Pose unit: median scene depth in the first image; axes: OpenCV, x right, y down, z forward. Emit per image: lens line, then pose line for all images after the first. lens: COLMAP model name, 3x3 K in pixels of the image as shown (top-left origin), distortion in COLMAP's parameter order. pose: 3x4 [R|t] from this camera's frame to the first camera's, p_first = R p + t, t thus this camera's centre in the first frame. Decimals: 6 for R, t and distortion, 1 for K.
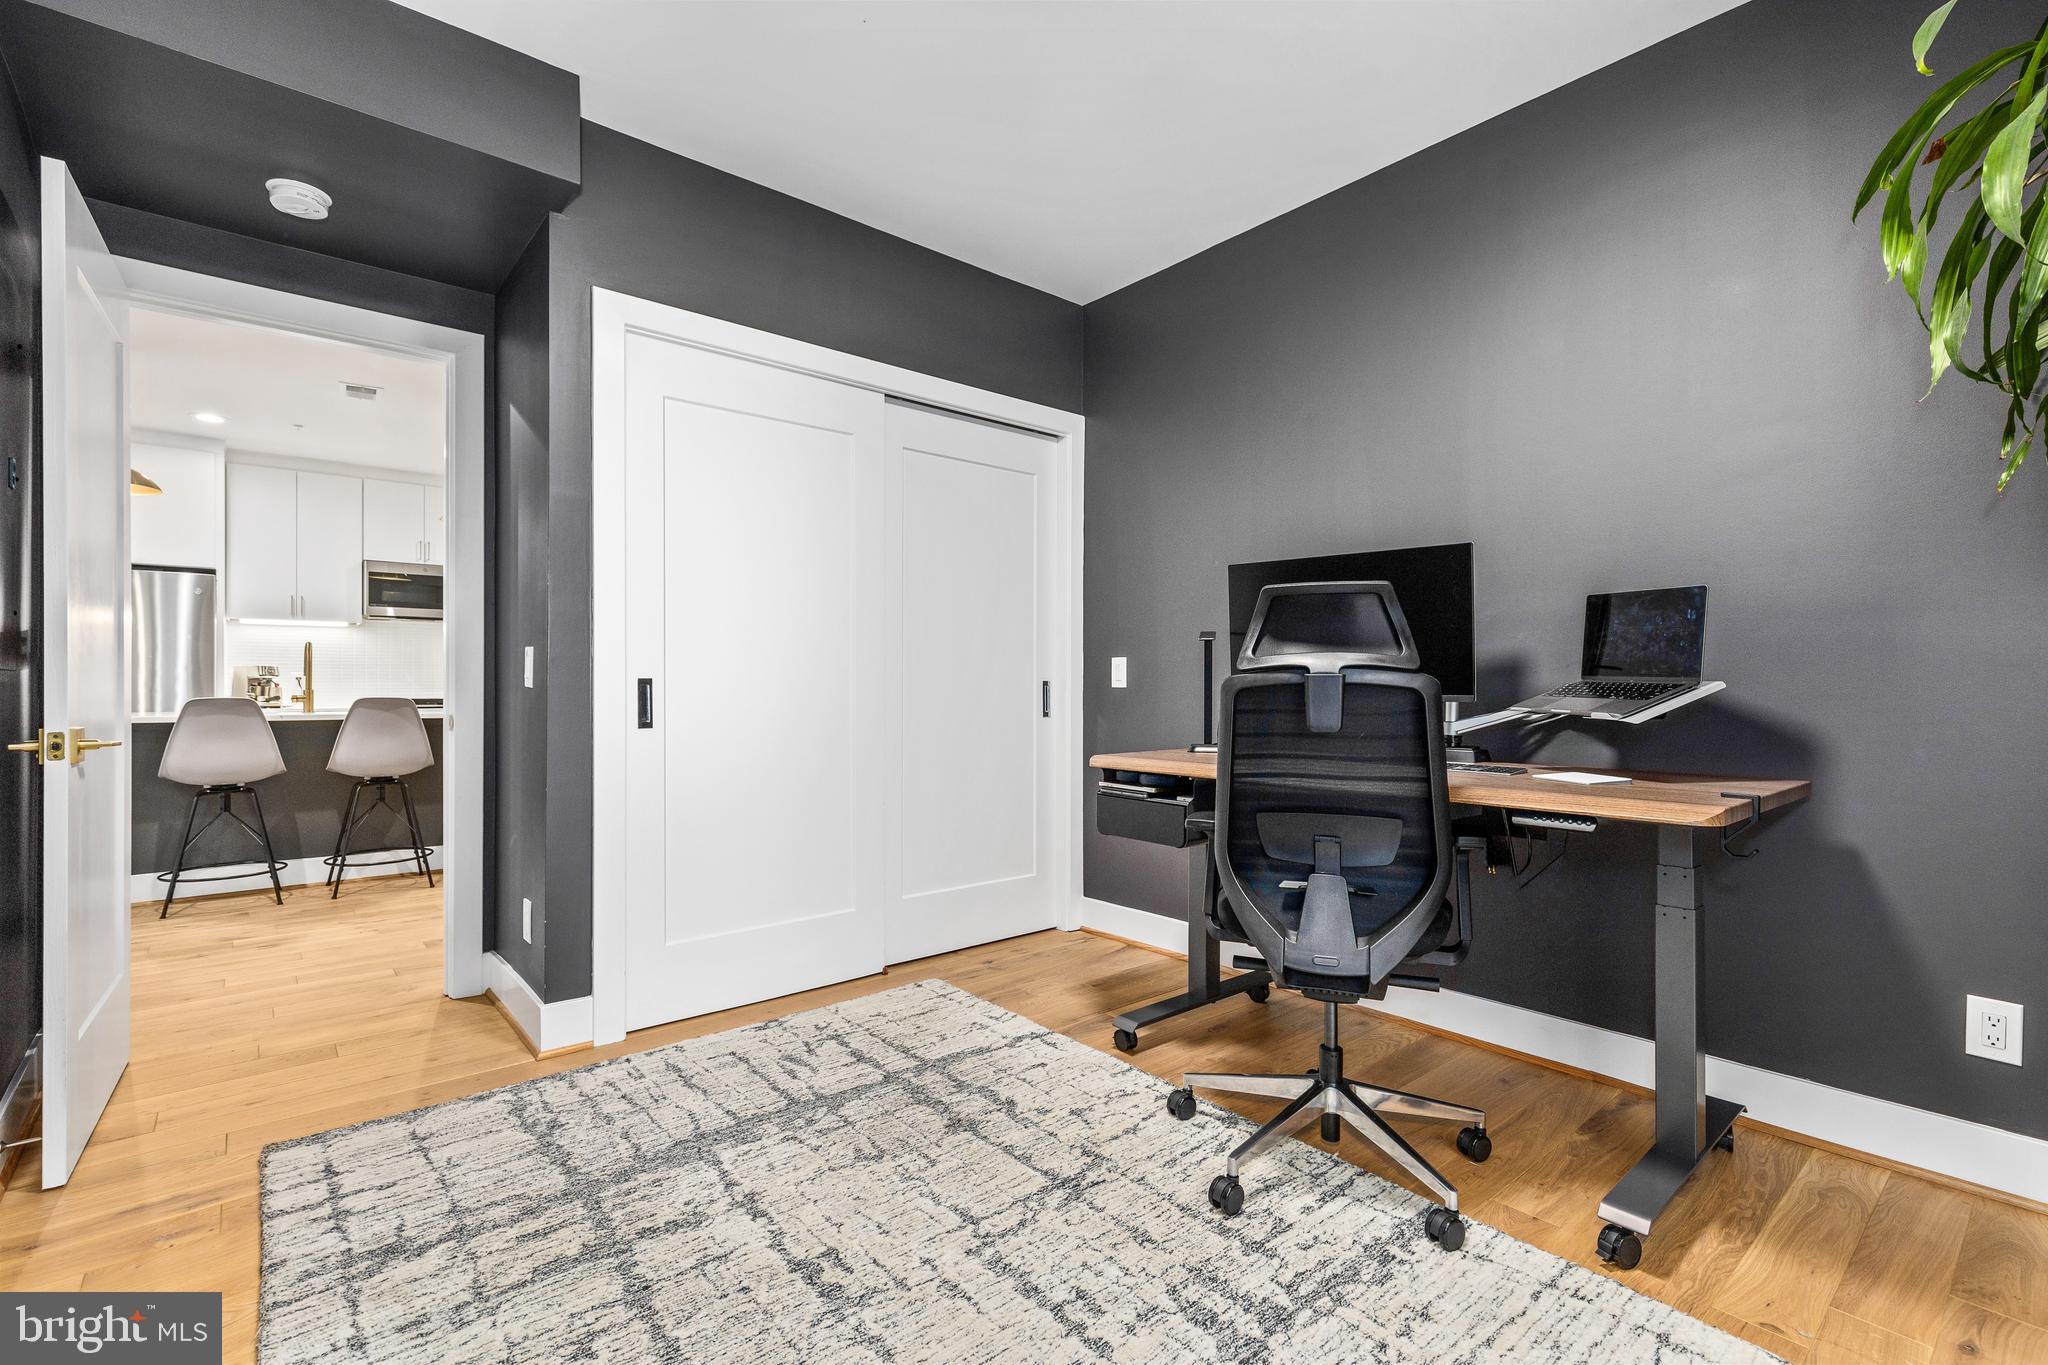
lens RADIAL K [[923.9, 0, 1019.9], [0, 923.9, 681.7], [0, 0, 1]] dist [0.005519, 0.000014]
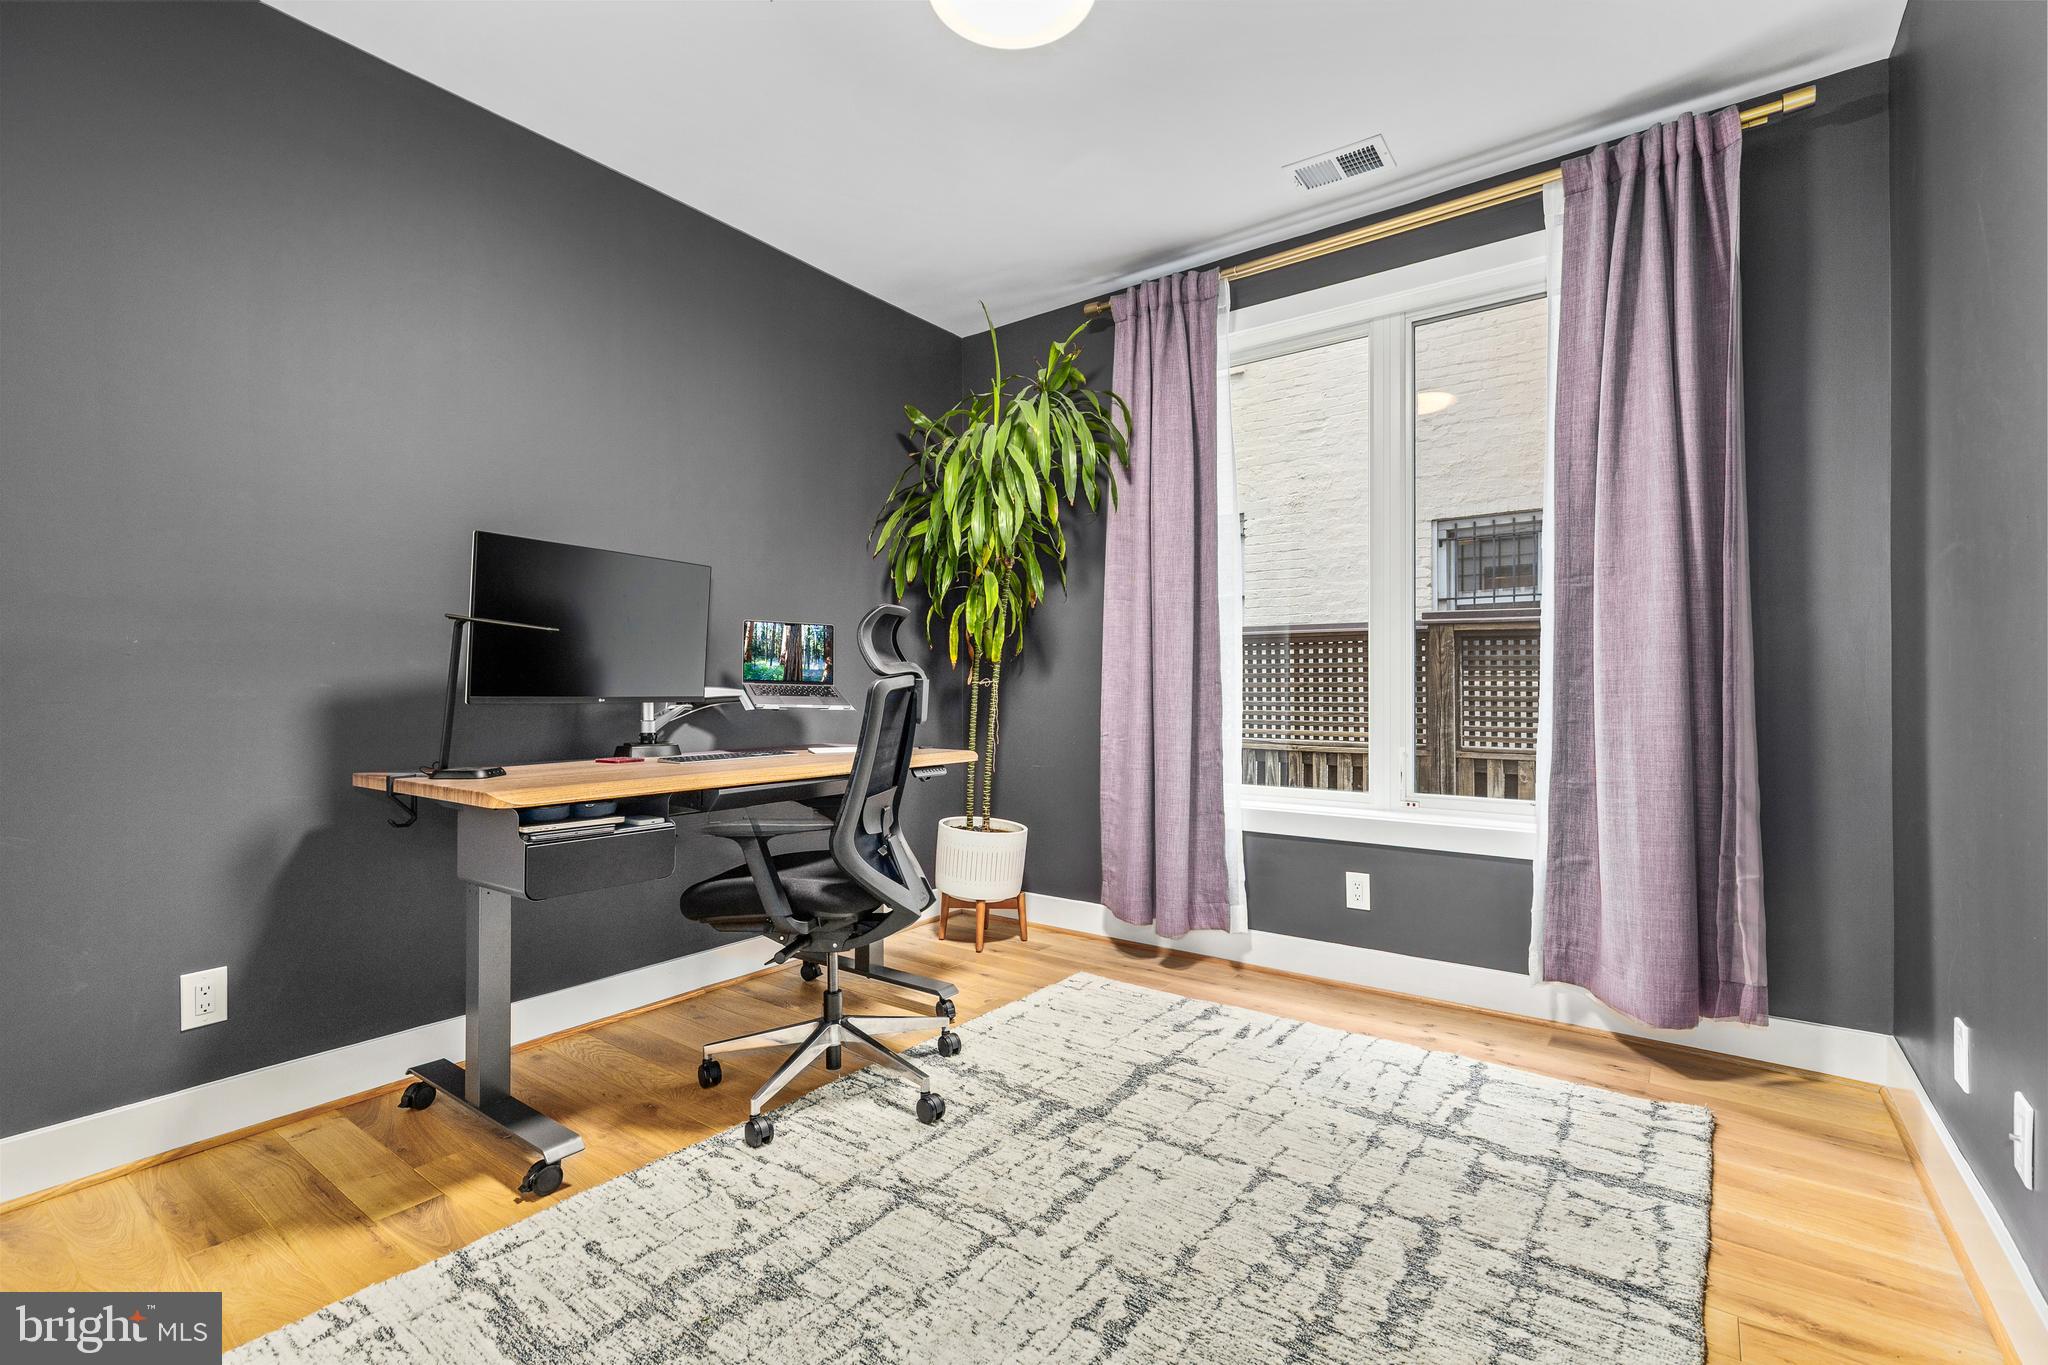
lens RADIAL K [[923.9, 0, 1014.3], [0, 923.9, 679.8], [0, 0, 1]] dist [0.005519, 0.000014]
pose [[-0.240321, 0.007155, 0.970667, -0.890239], [-0.006618, 0.999938, -0.009009, 0.003014], [-0.970671, -0.008589, -0.240259, 1.076717]]
